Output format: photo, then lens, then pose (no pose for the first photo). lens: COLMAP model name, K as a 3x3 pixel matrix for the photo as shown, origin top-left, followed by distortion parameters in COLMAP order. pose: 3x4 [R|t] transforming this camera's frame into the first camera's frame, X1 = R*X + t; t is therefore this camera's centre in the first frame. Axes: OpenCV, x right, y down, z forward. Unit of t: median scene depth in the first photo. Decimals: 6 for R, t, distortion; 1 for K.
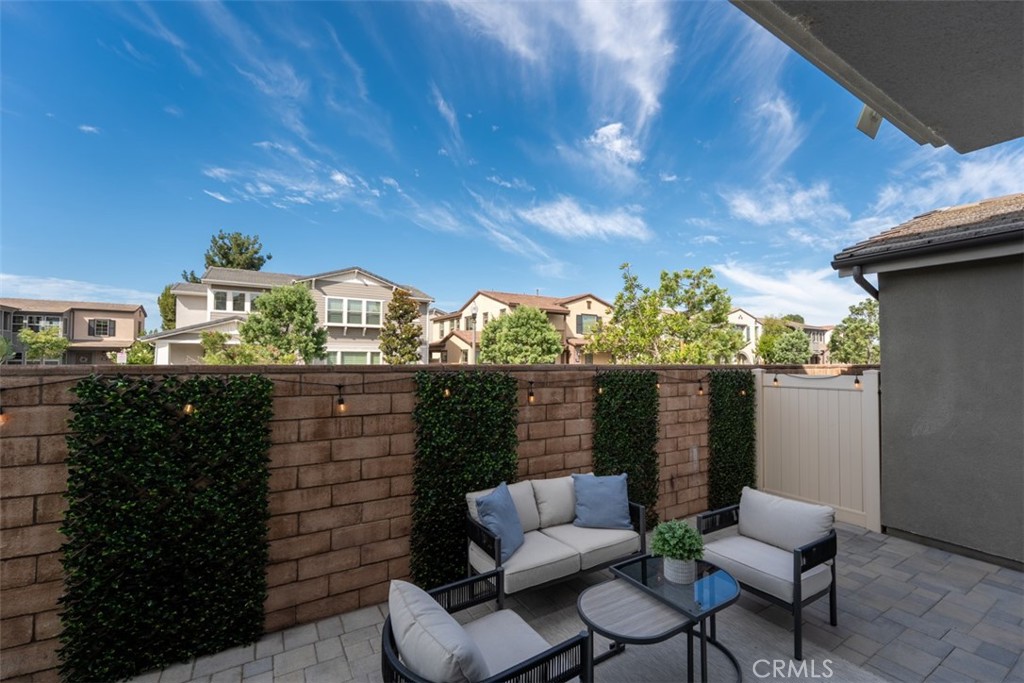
lens RADIAL K [[410.9, 0, 516.1], [0, 410.9, 343.7], [0, 0, 1]] dist [-0.000900, -0.000081]
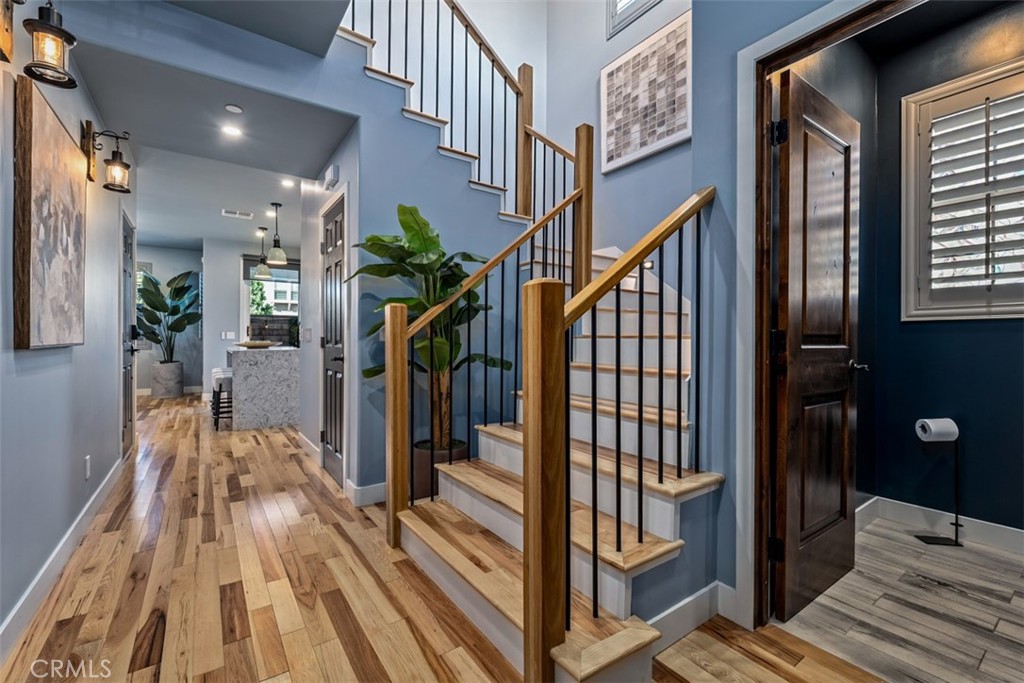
lens RADIAL K [[439.9, 0, 508.4], [0, 439.9, 337.0], [0, 0, 1]] dist [-0.001469, -0.000772]
pose [[0.998926, 0.000433, 0.046321, 0.222323], [-0.002071, 0.999374, 0.035319, 0.015833], [-0.046277, -0.035377, 0.998302, -0.431596]]
